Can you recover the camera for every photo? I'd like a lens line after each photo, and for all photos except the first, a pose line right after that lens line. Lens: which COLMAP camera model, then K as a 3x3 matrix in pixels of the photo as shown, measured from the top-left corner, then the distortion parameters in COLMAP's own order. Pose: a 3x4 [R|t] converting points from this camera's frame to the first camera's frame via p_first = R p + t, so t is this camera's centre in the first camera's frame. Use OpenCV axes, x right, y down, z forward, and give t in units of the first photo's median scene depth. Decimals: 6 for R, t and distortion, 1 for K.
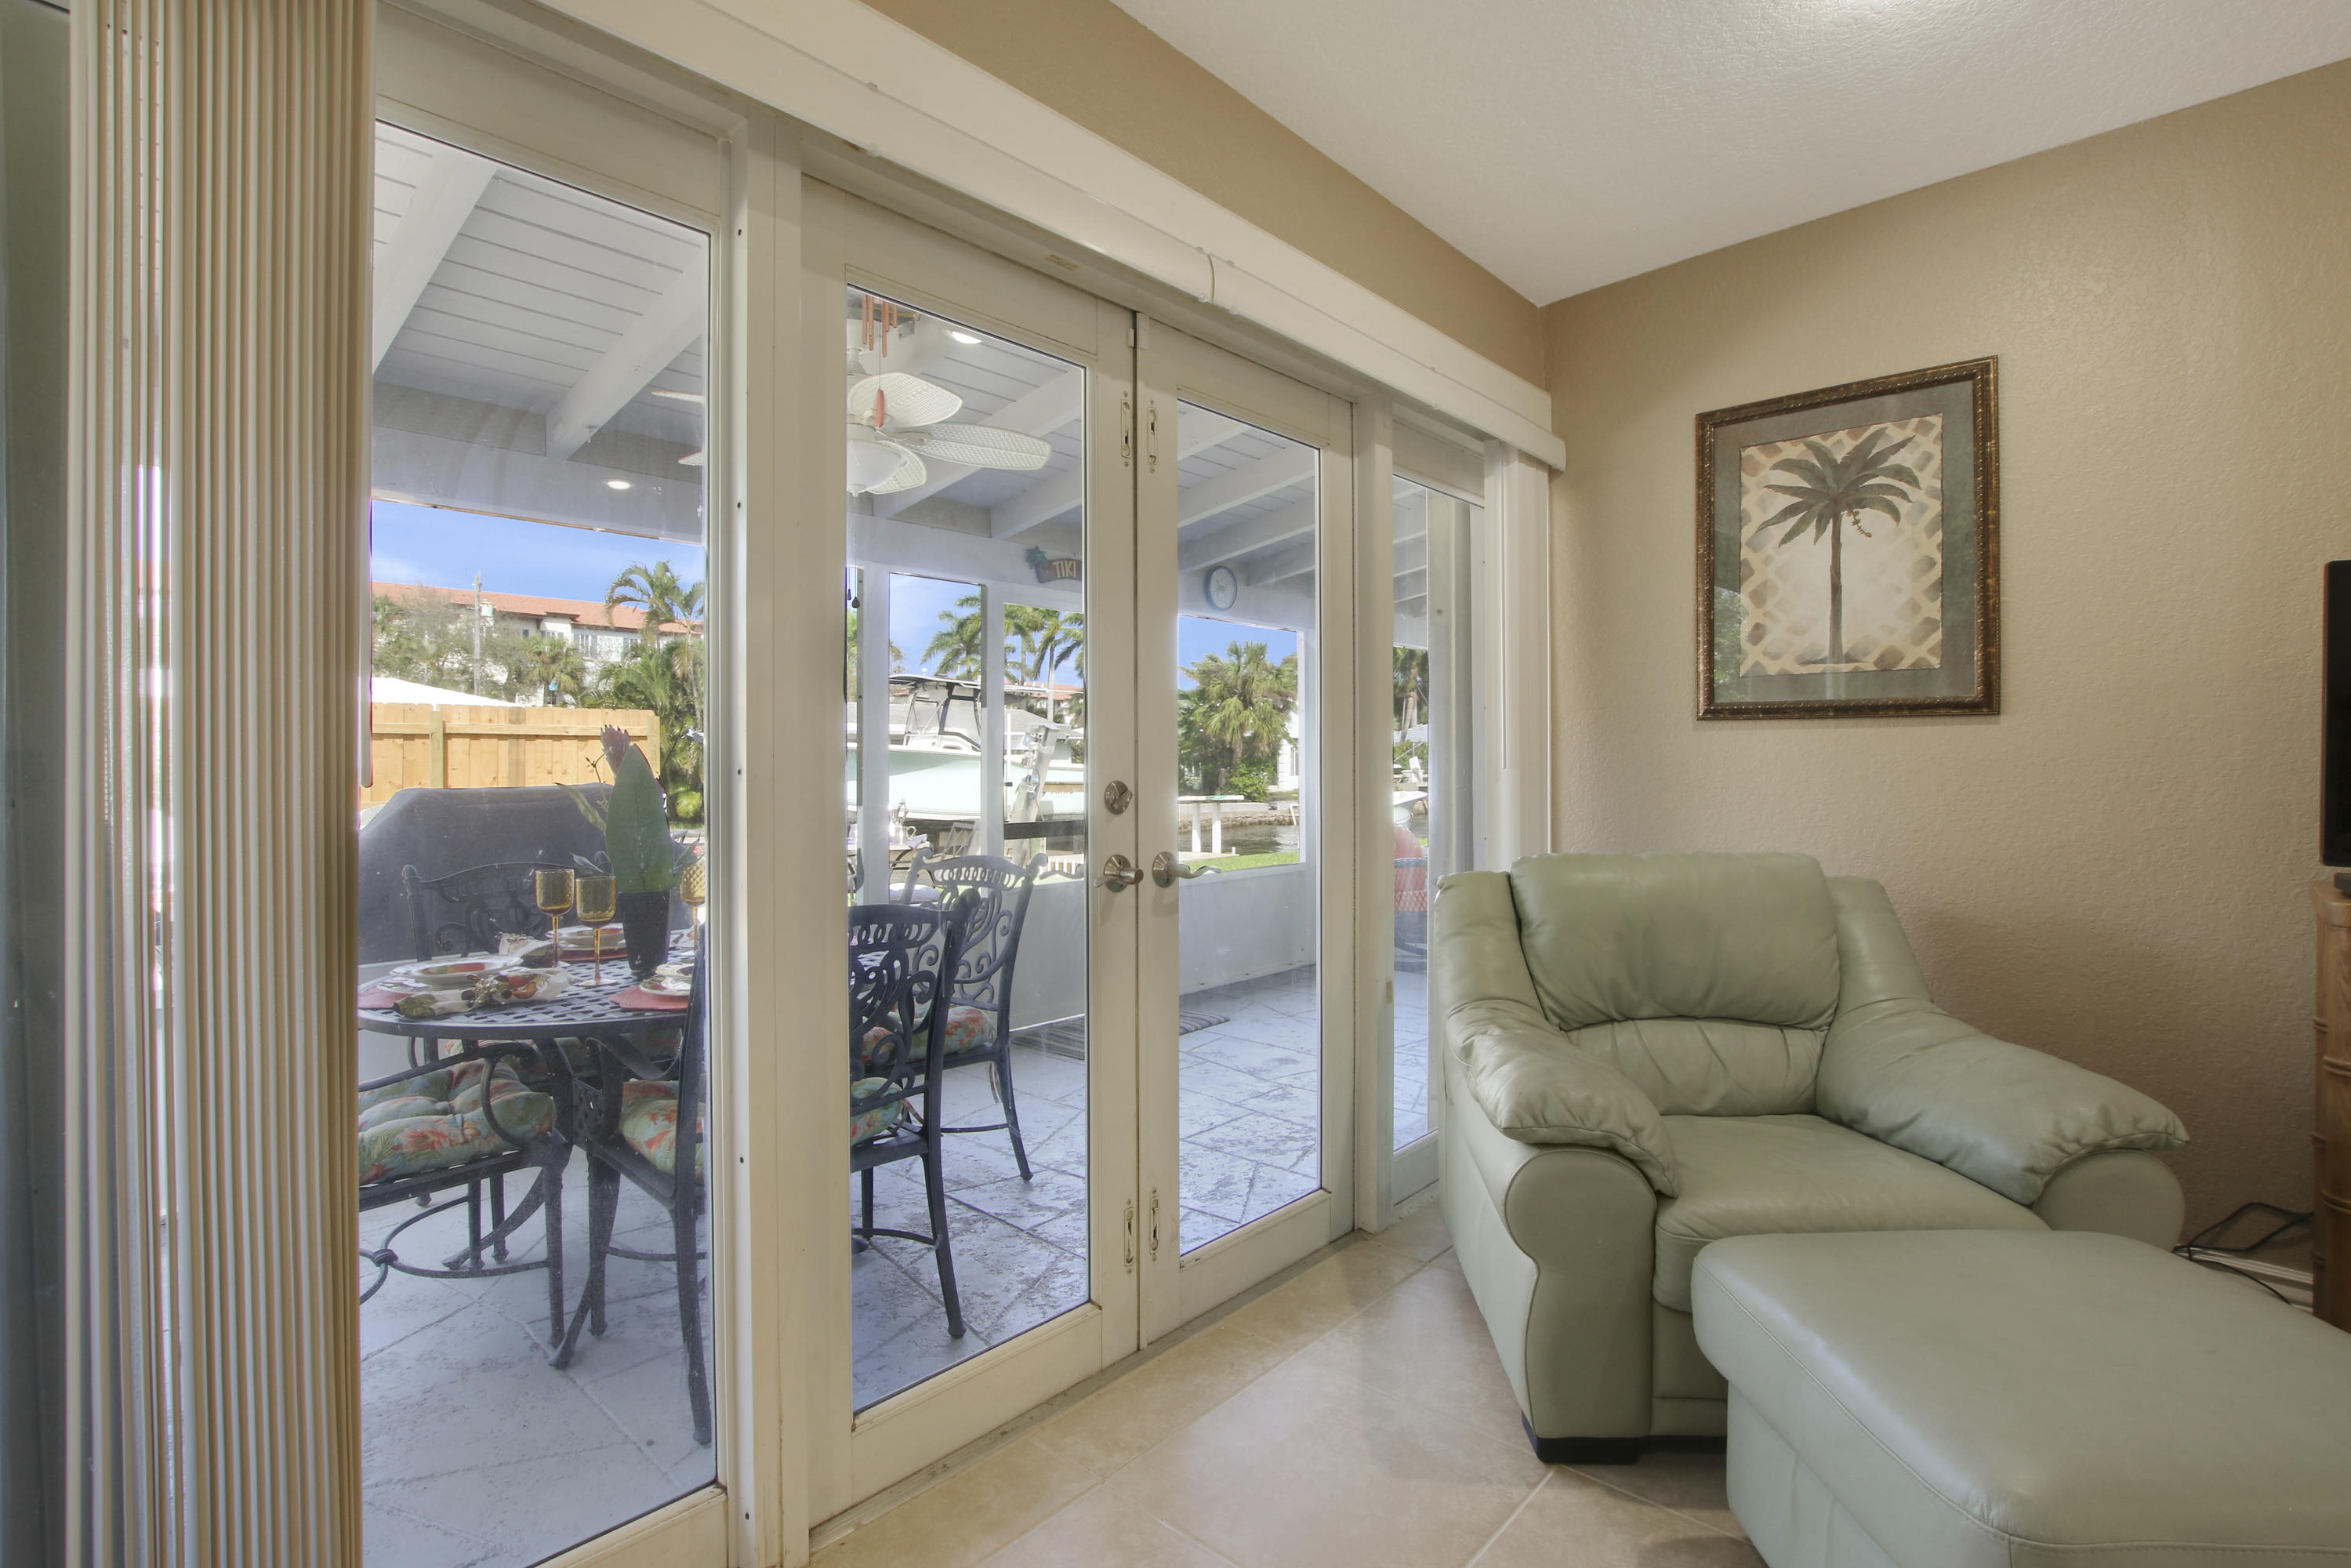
lens RADIAL K [[1116.4, 0, 1178.8], [0, 1116.4, 766.6], [0, 0, 1]] dist [-0.020135, 0.000829]
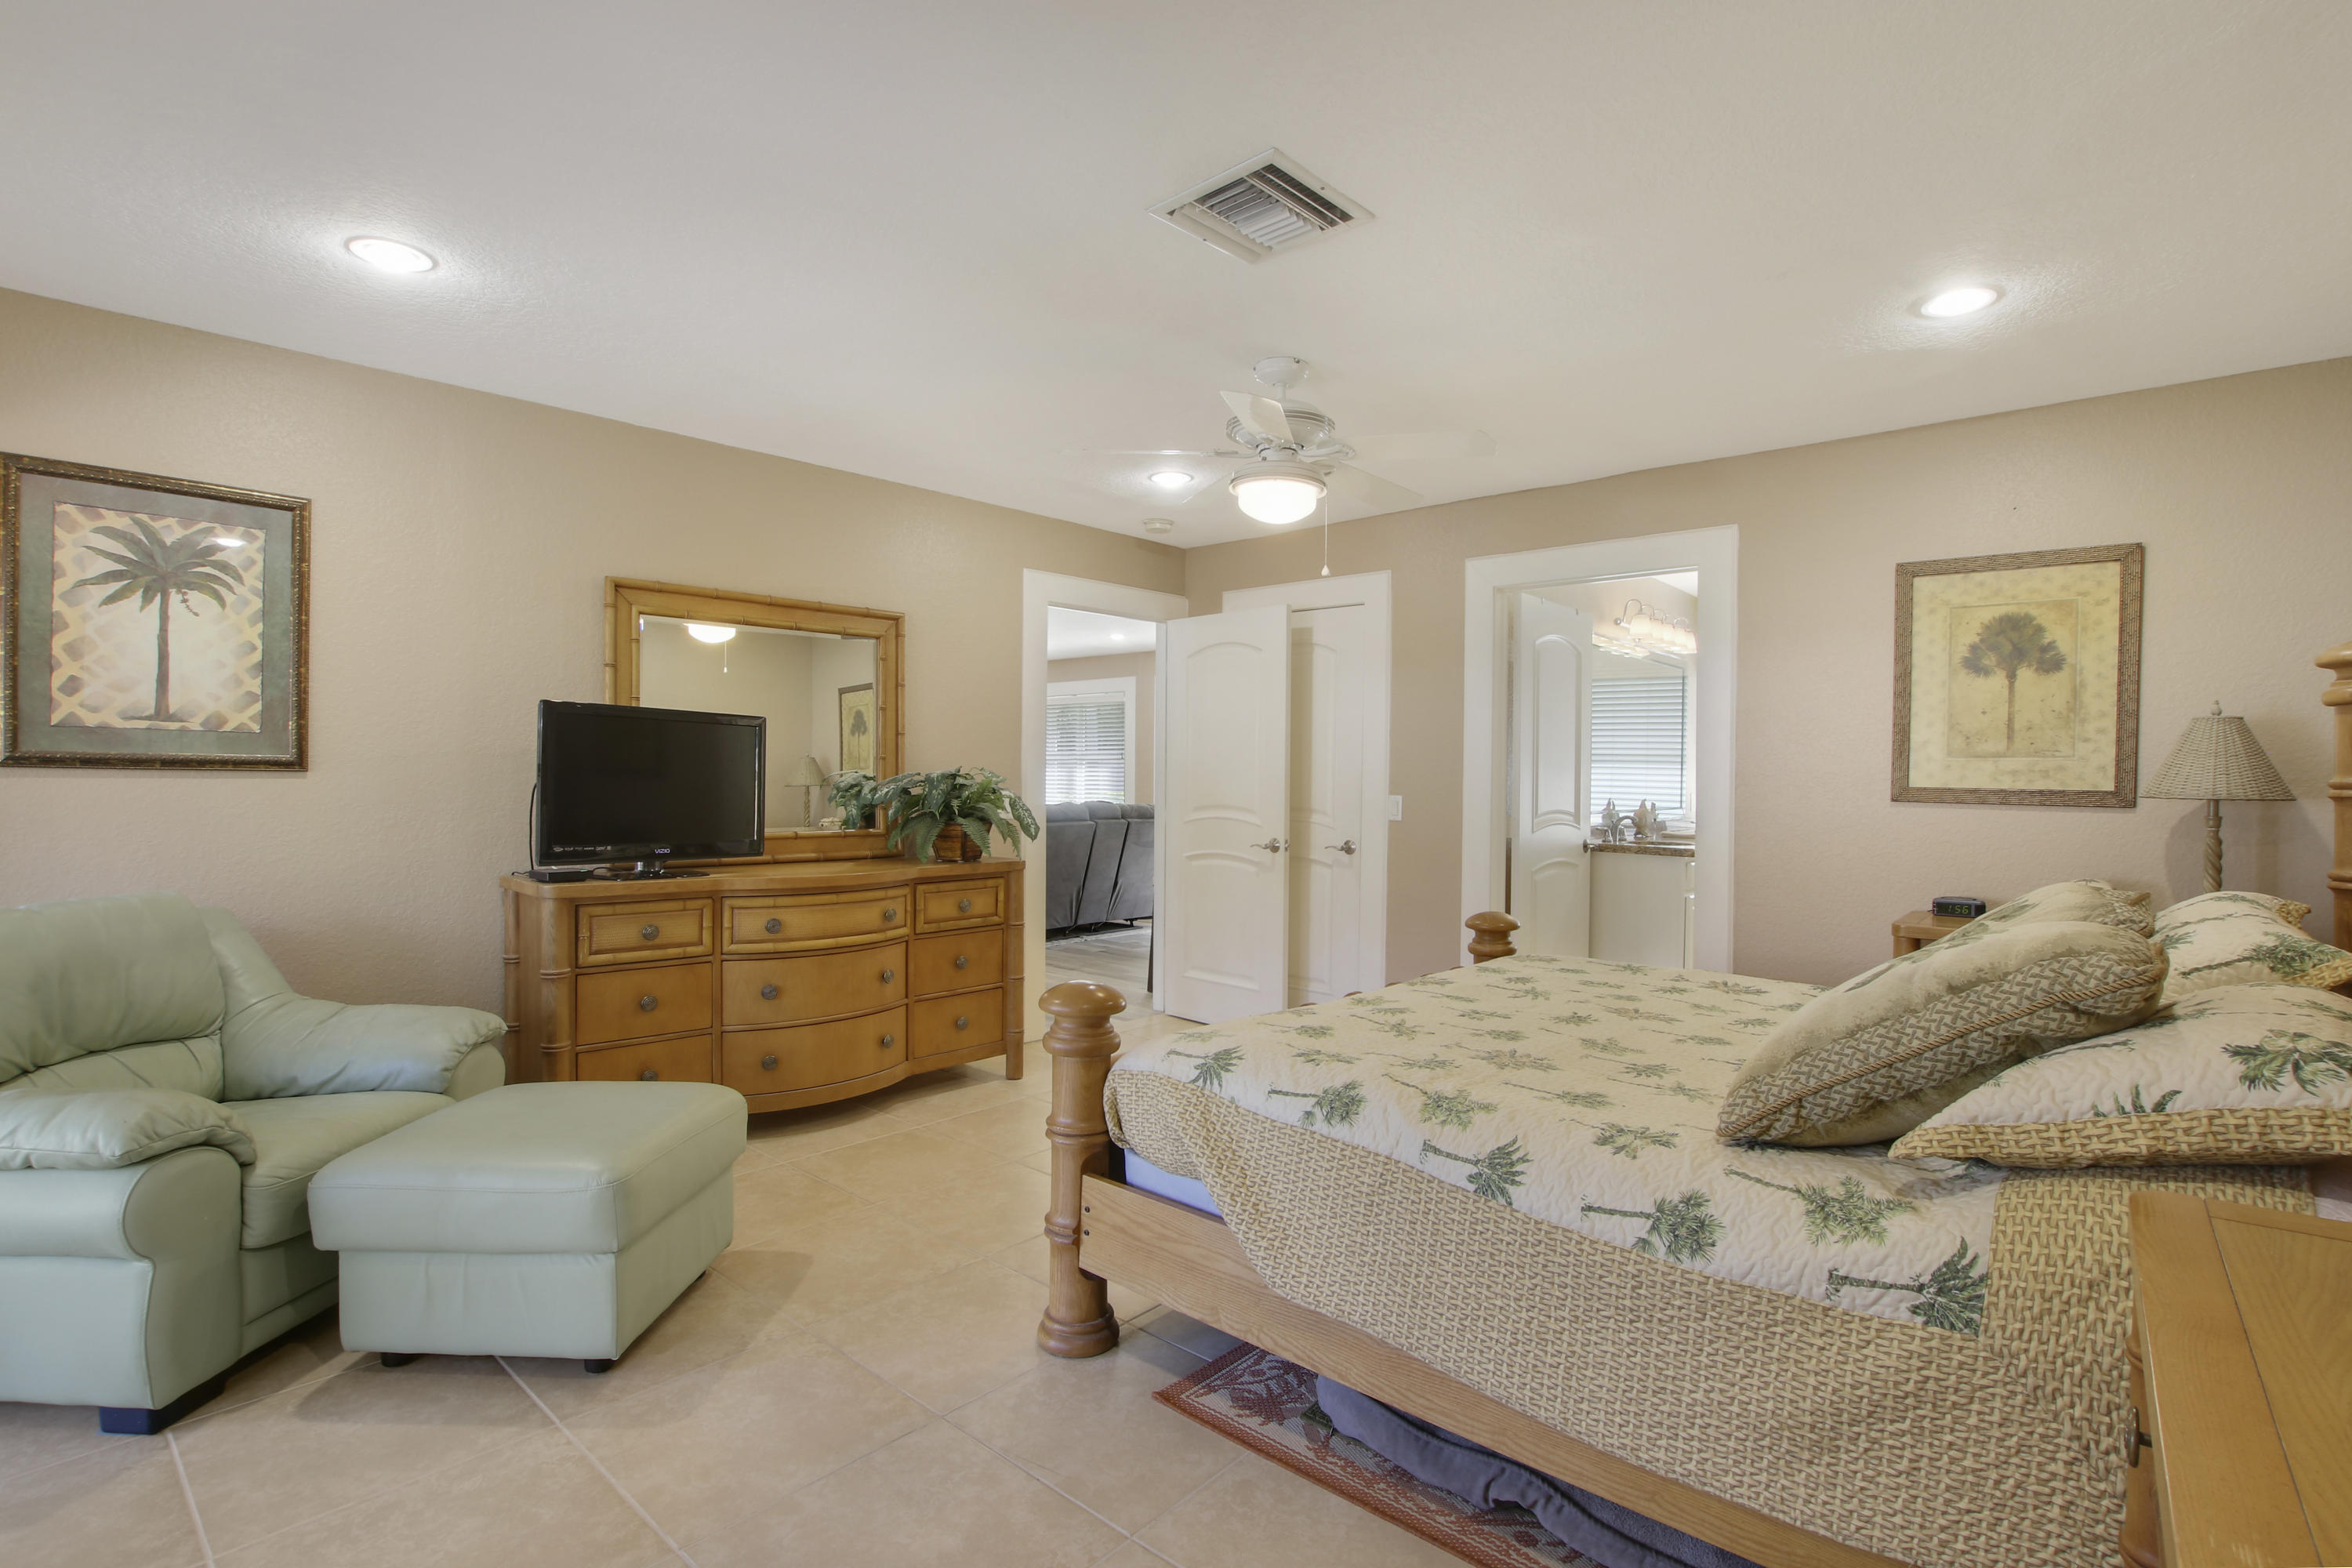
lens RADIAL K [[1116.8, 0, 1182.4], [0, 1116.8, 782.9], [0, 0, 1]] dist [-0.020135, 0.000829]
pose [[-0.000674, 0.001620, 0.999998, -0.551829], [-0.004308, 0.999989, -0.001623, -0.034312], [-0.999990, -0.004310, -0.000667, -0.043584]]
